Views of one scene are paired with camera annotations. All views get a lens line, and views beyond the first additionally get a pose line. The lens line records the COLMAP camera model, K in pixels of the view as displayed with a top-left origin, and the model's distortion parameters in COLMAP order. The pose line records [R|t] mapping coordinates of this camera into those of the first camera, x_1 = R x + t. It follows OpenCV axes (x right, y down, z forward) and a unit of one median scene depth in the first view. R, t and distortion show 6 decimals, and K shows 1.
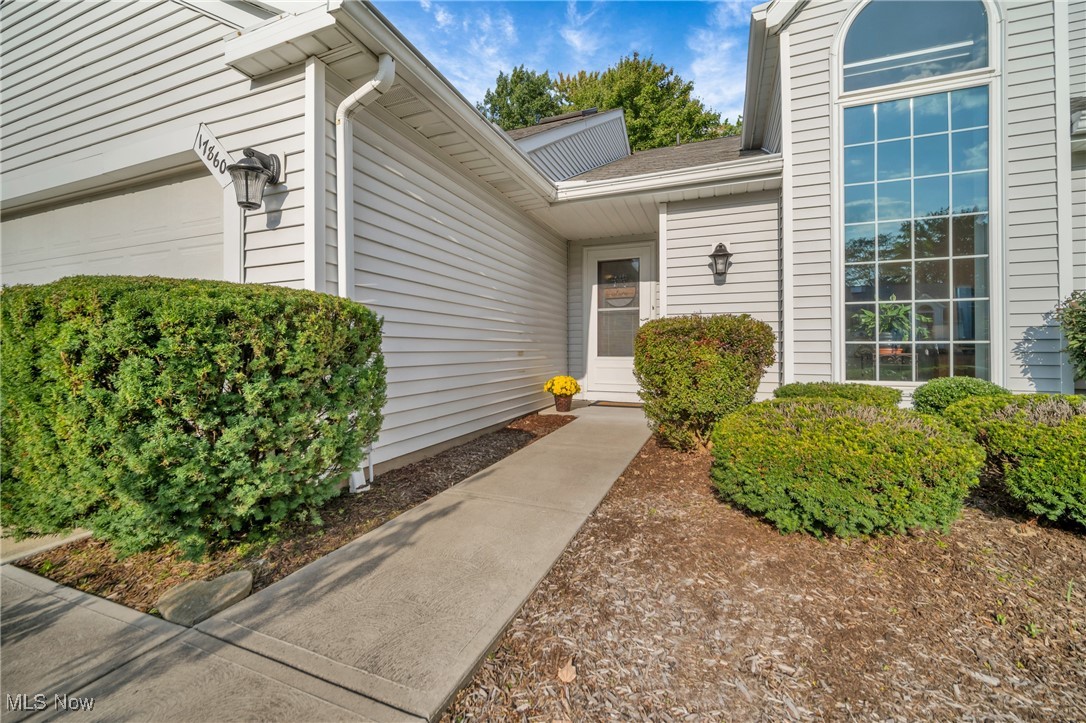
lens RADIAL K [[439.3, 0, 539.8], [0, 439.3, 354.9], [0, 0, 1]] dist [-0.000771, -0.000256]
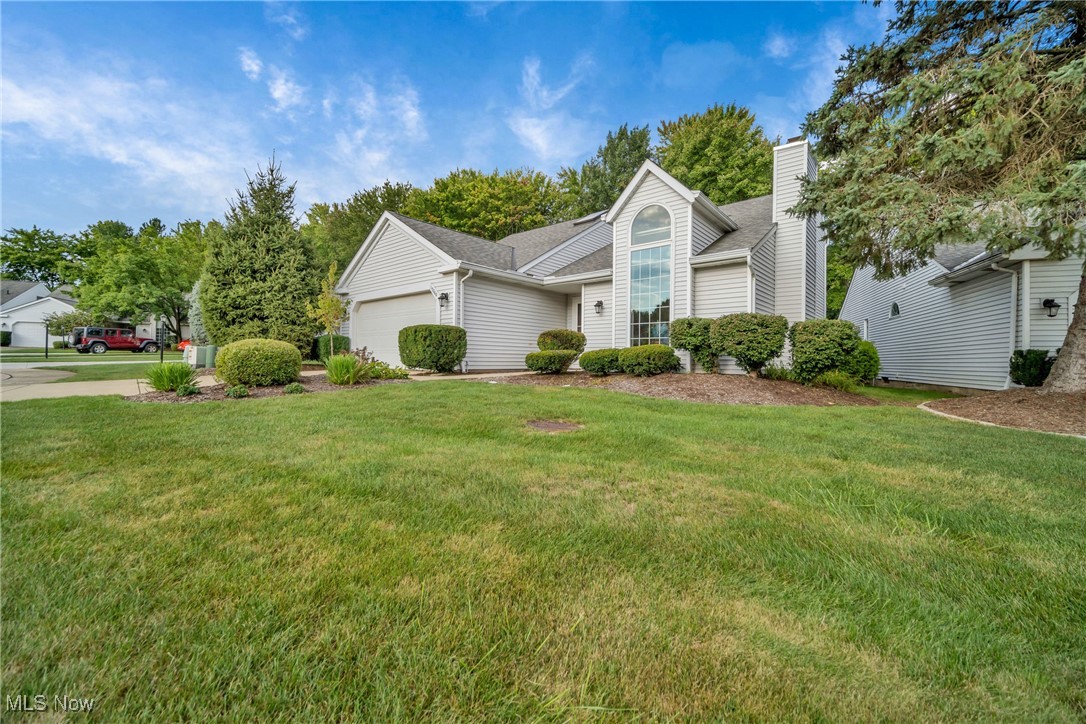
lens RADIAL K [[439.3, 0, 539.8], [0, 439.3, 355.4], [0, 0, 1]] dist [-0.000771, -0.000256]
pose [[0.944228, 0.003557, -0.329274, 1.624687], [-0.011443, 0.999692, -0.022015, 0.228912], [0.329094, 0.024555, 0.943978, -2.673512]]
